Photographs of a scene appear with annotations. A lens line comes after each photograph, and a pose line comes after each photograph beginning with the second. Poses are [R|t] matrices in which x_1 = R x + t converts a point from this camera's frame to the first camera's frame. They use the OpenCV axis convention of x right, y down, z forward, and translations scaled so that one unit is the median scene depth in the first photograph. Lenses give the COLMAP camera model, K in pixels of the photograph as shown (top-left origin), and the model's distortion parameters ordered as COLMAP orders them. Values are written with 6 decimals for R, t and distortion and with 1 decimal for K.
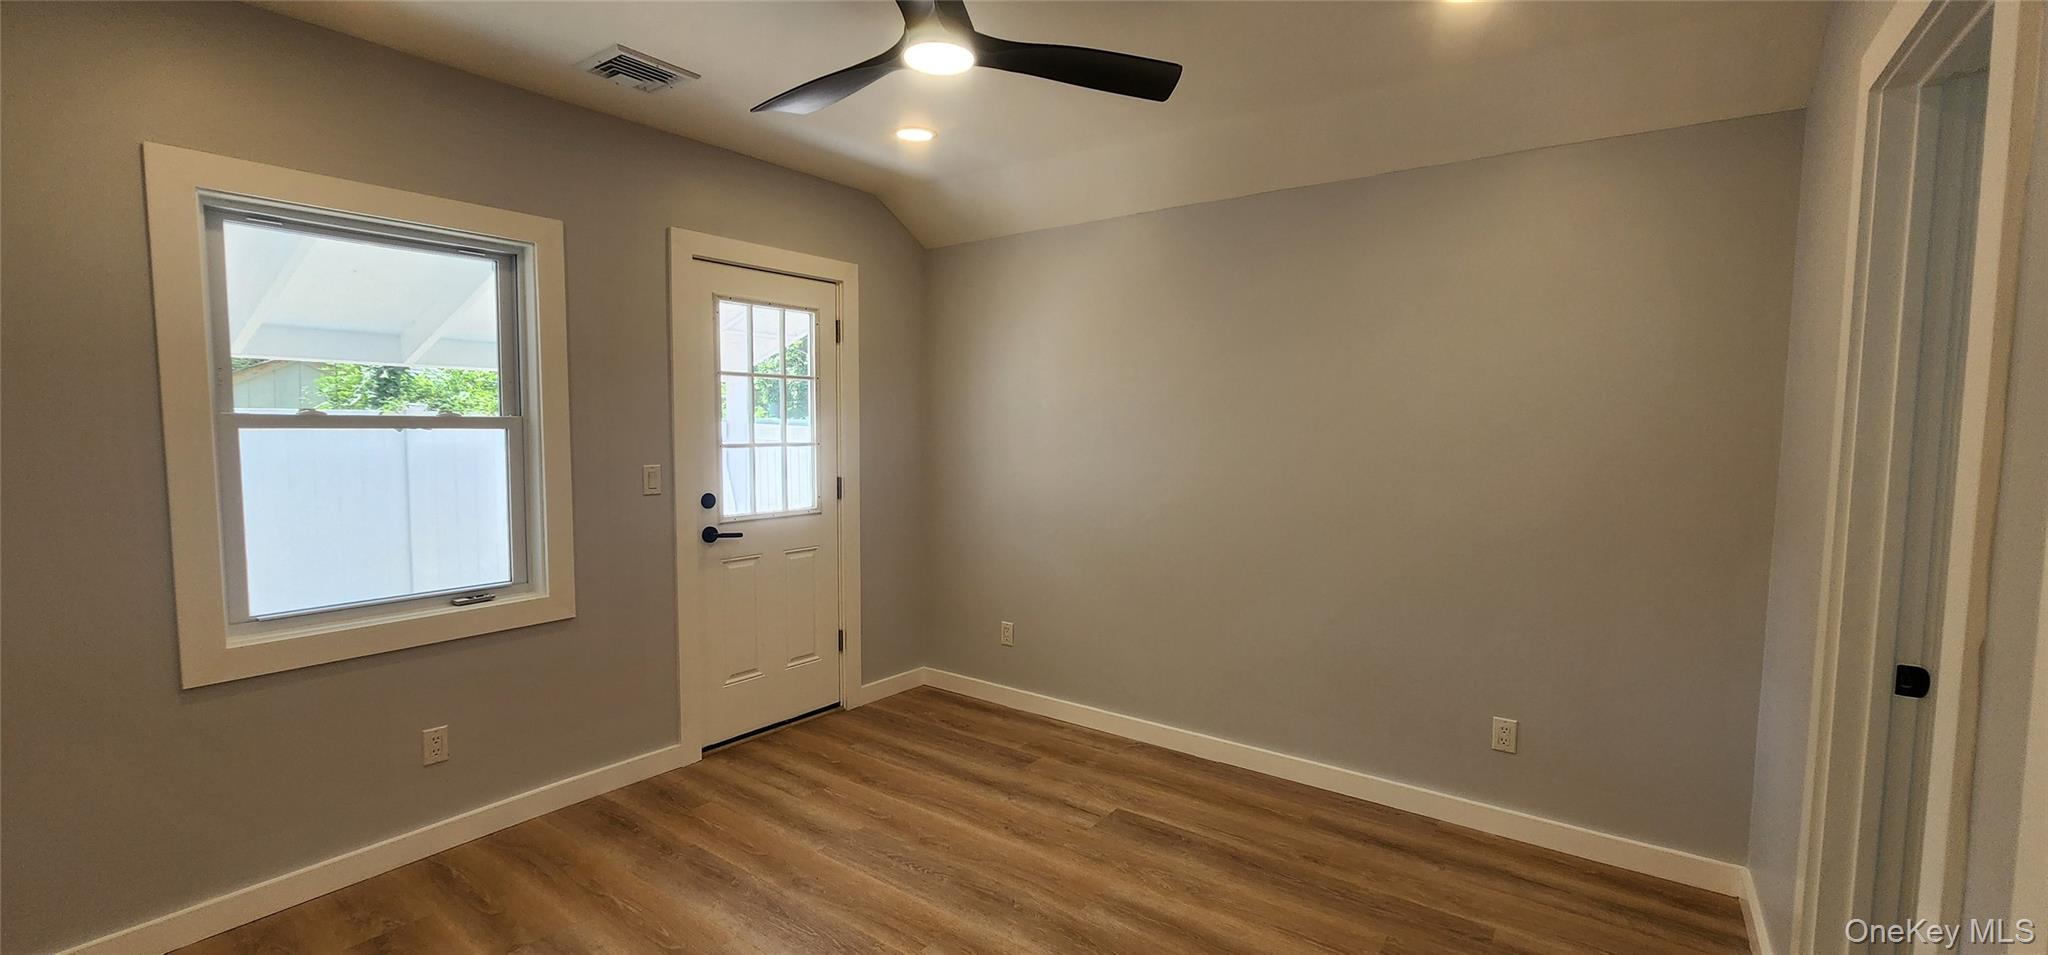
lens RADIAL K [[837.4, 0, 1008.8], [0, 837.4, 479.9], [0, 0, 1]] dist [-0.001475, 0.000699]
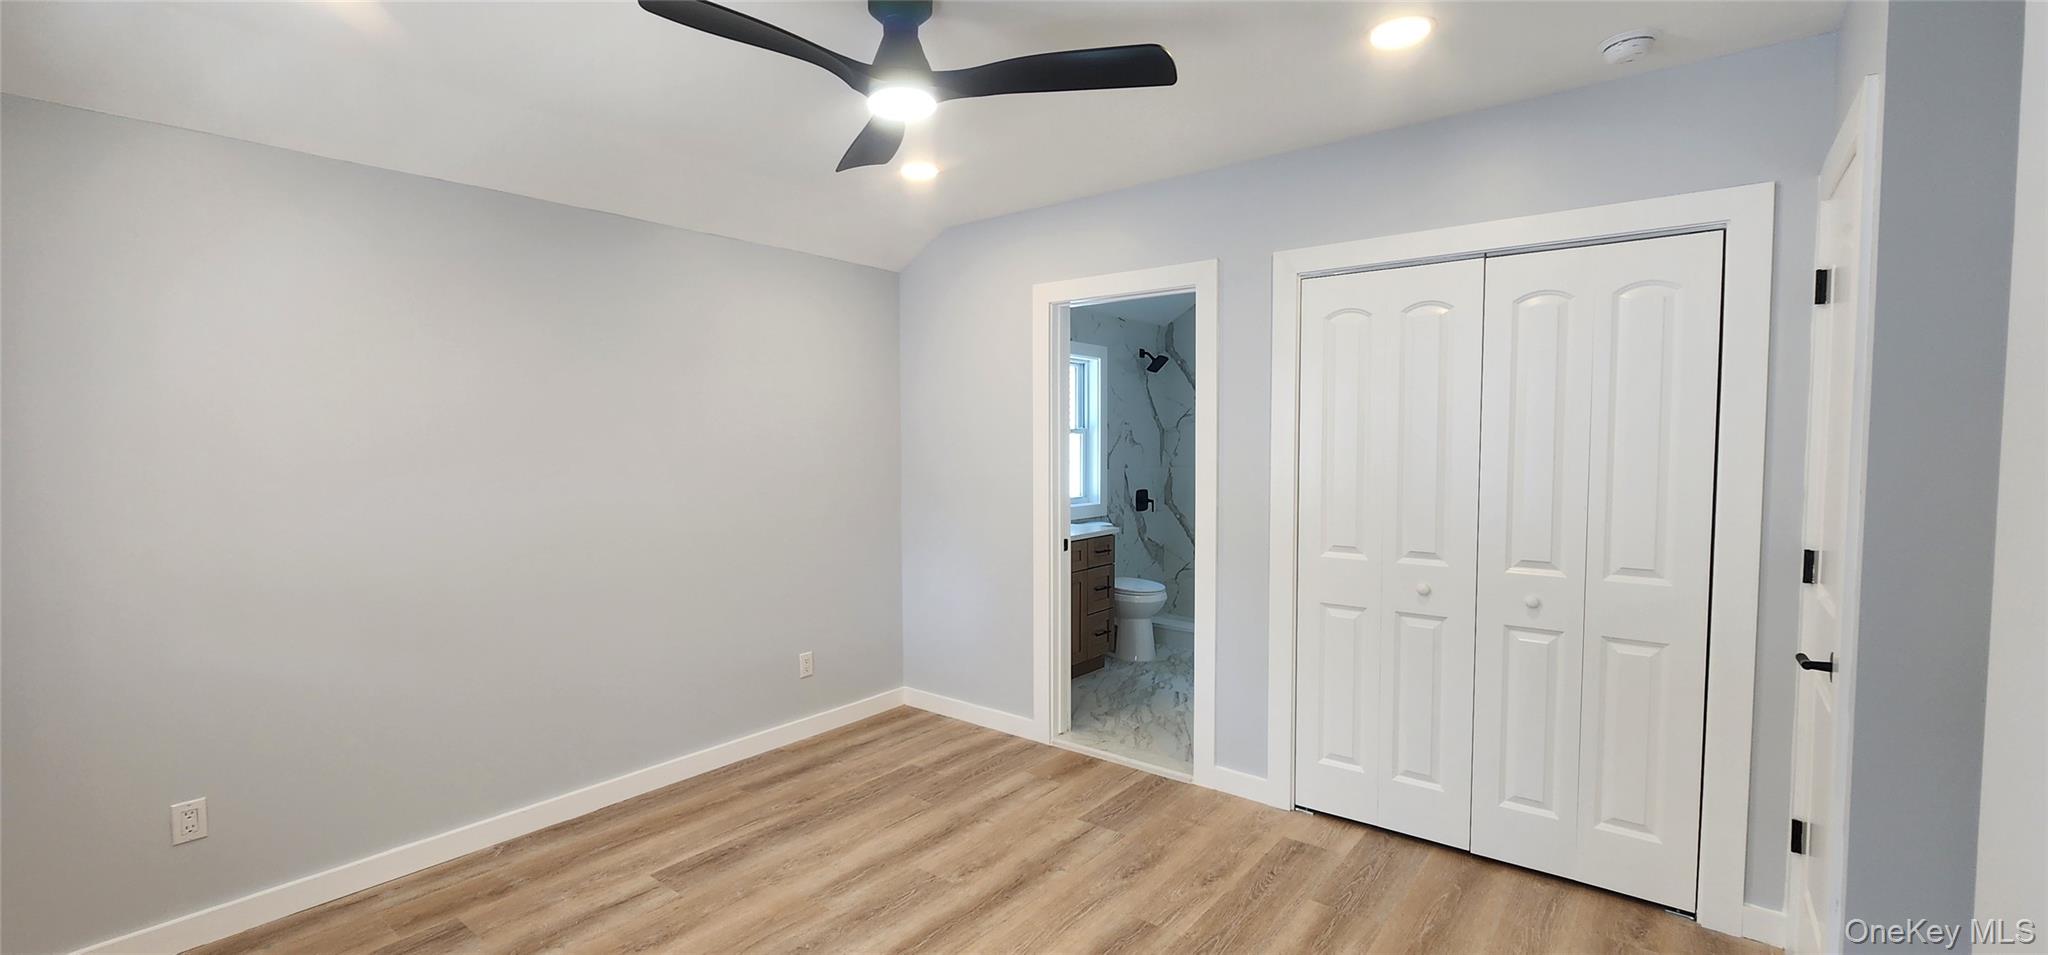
lens RADIAL K [[837.4, 0, 1027.6], [0, 837.4, 480.8], [0, 0, 1]] dist [-0.001475, 0.000699]
pose [[0.032745, -0.062761, 0.997491, -0.695243], [0.074479, 0.995405, 0.060185, -0.048699], [-0.996685, 0.072322, 0.037269, 0.513367]]
